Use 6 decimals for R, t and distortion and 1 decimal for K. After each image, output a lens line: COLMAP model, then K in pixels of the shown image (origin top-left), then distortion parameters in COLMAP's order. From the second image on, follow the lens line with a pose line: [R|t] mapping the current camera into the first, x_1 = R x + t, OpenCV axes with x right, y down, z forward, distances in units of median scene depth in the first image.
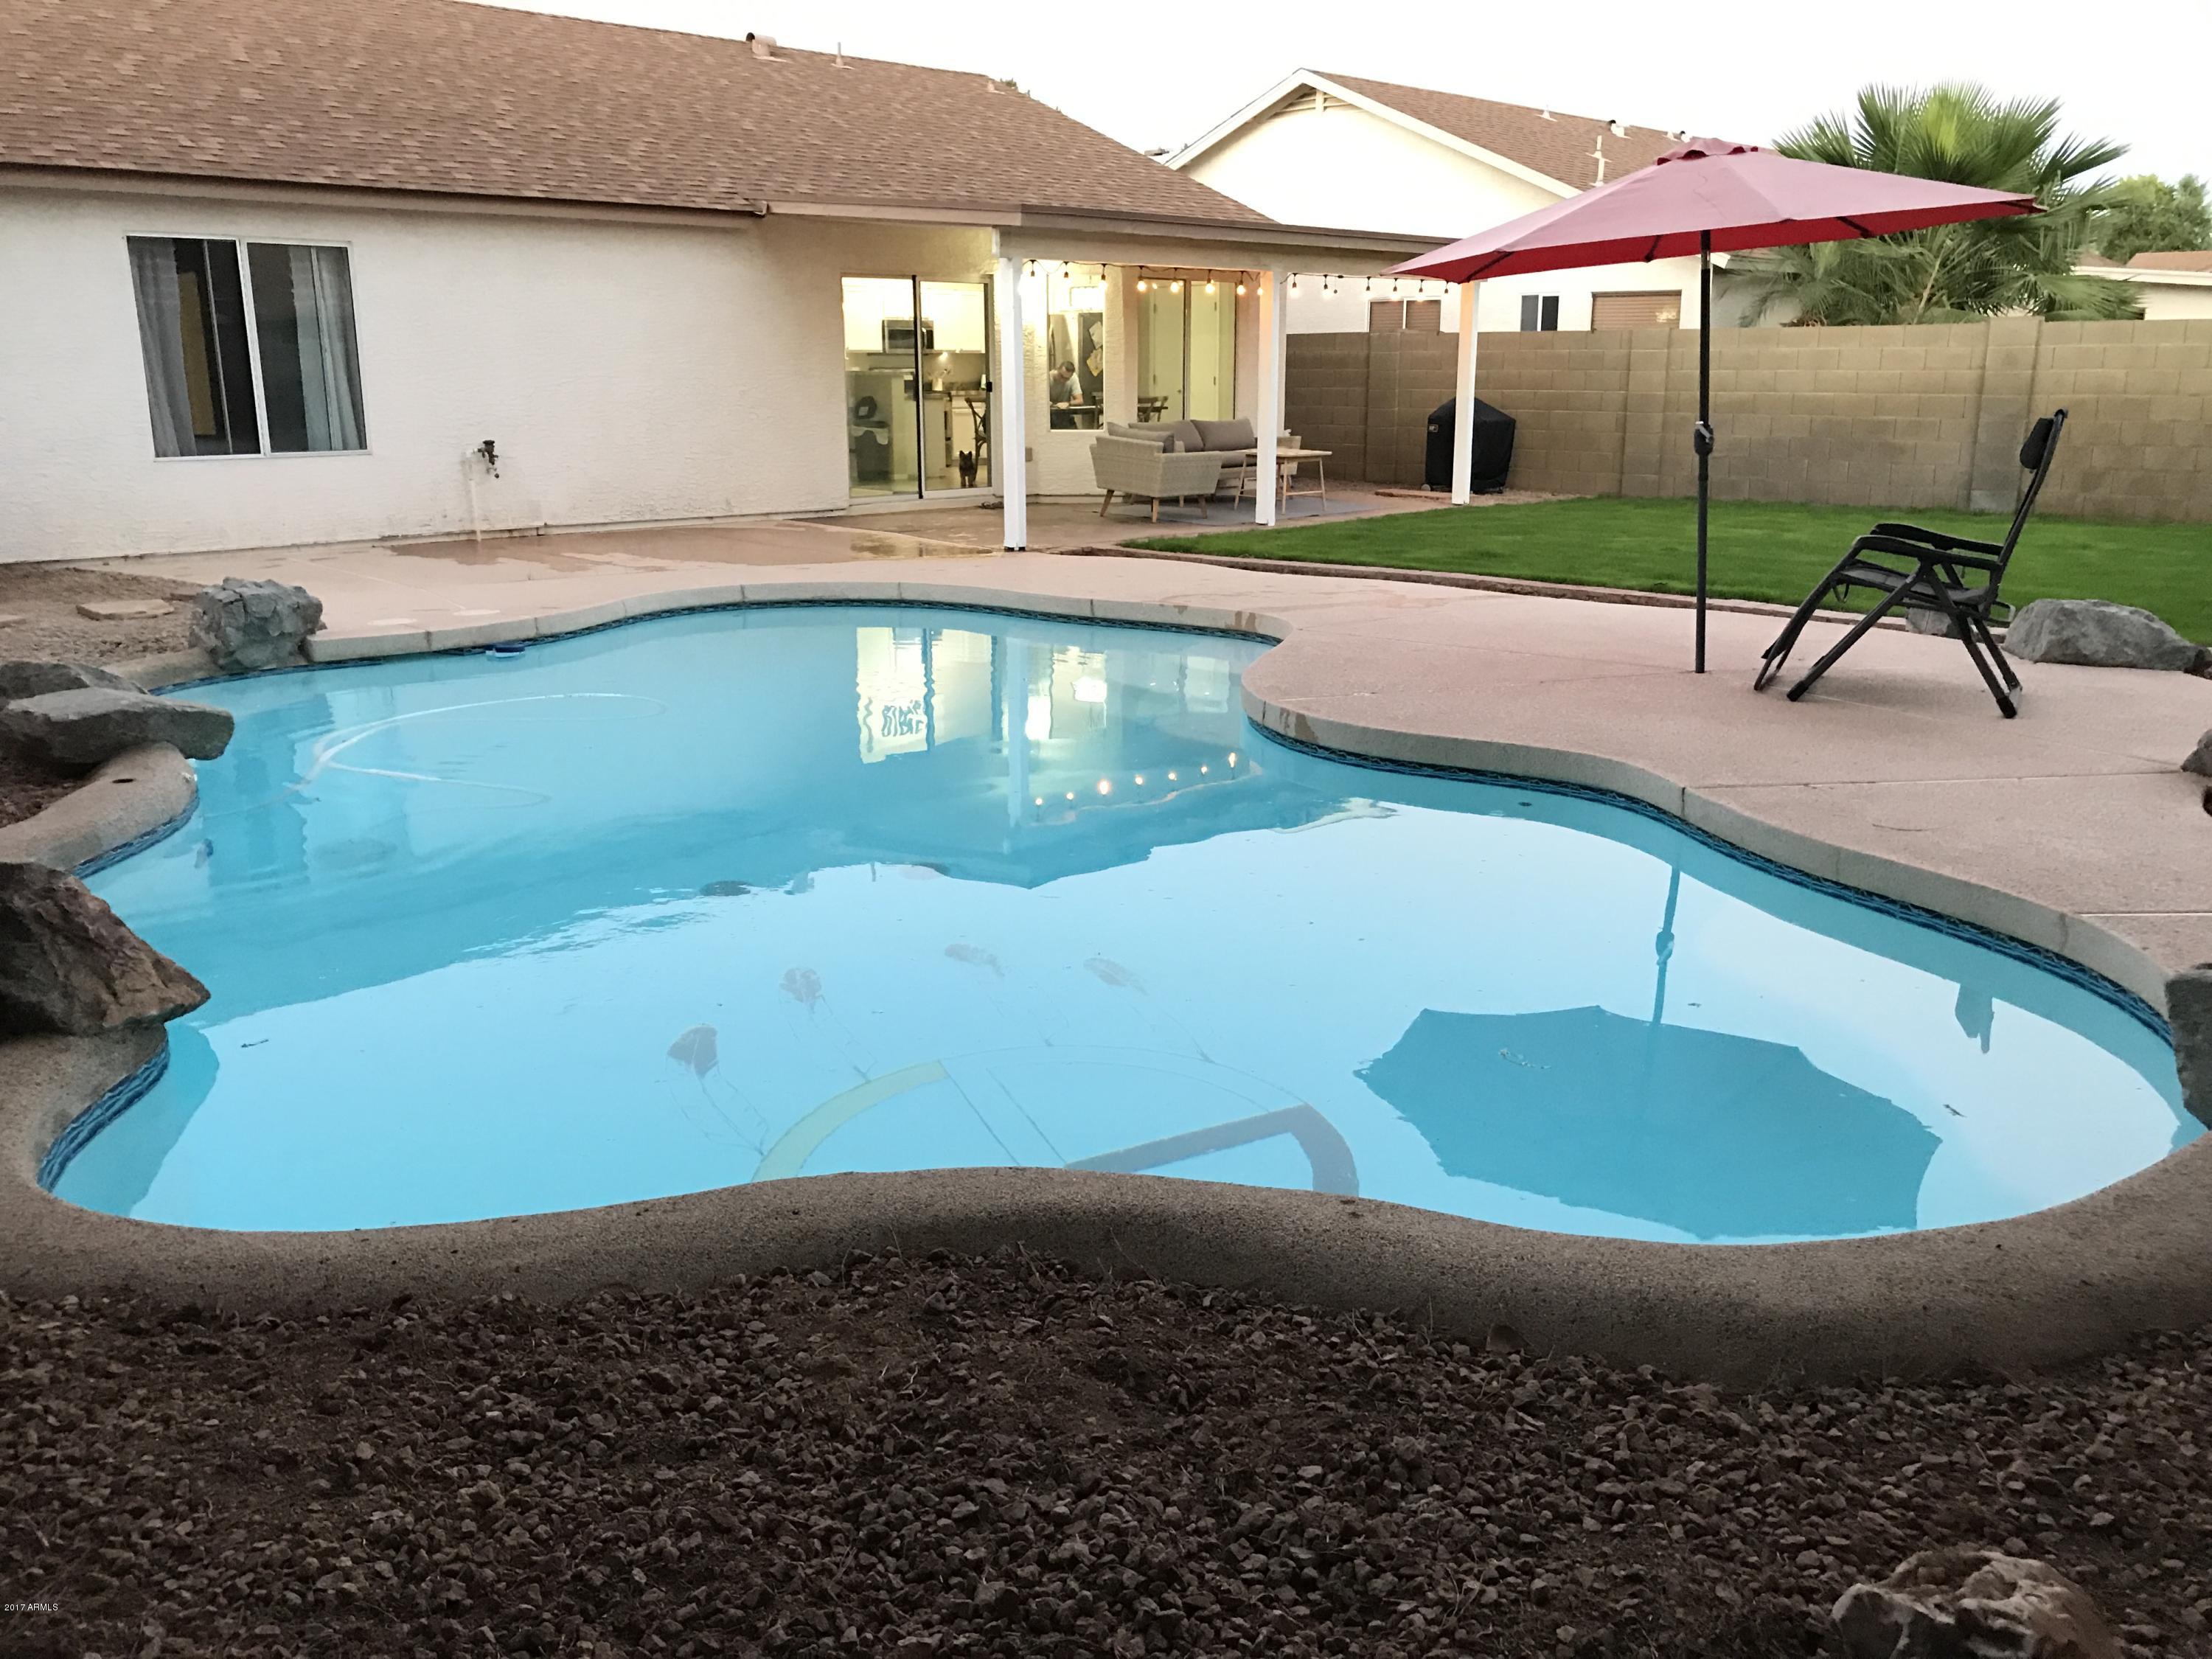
lens RADIAL K [[1942.6, 0, 1103.7], [0, 1942.6, 830.9], [0, 0, 1]] dist [0.072395, 0.003752]
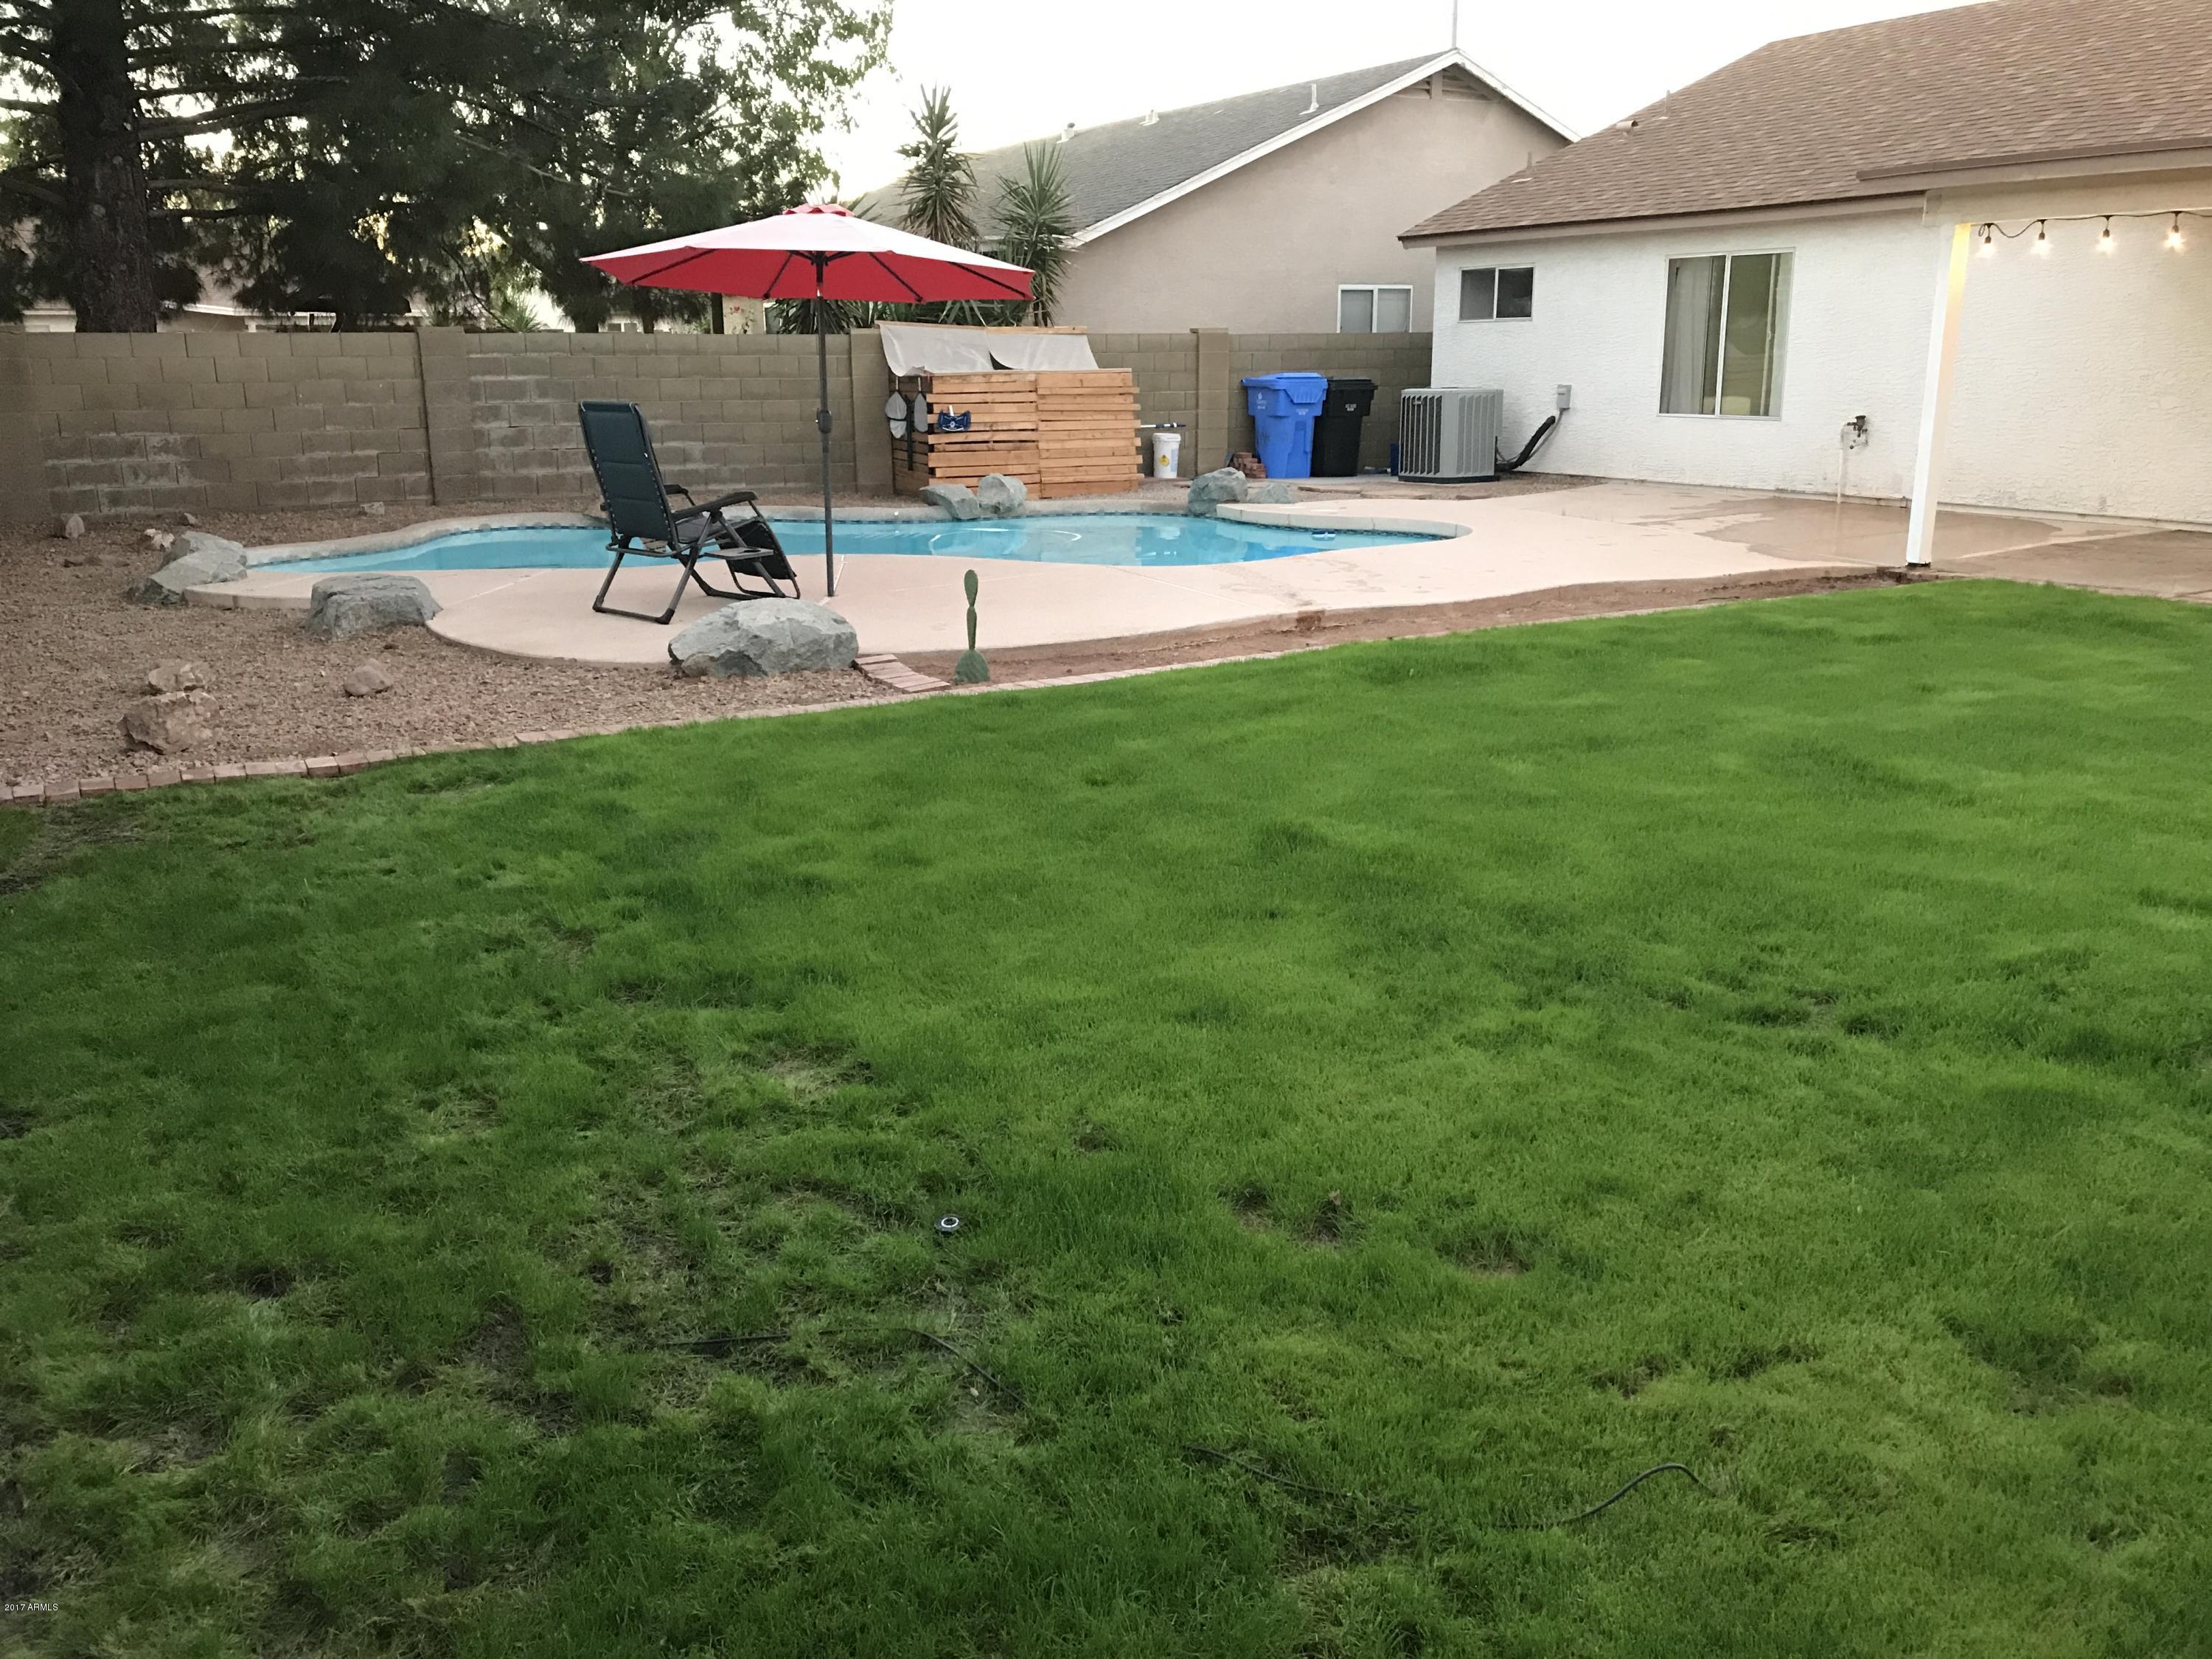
lens RADIAL K [[1942.6, 0, 1102.6], [0, 1942.6, 827.0], [0, 0, 1]] dist [0.072395, 0.003752]
pose [[-0.320342, 0.229496, -0.919082, 0.909226], [-0.223274, 0.924585, 0.308692, -0.232982], [0.920614, 0.304094, -0.244943, 0.954499]]
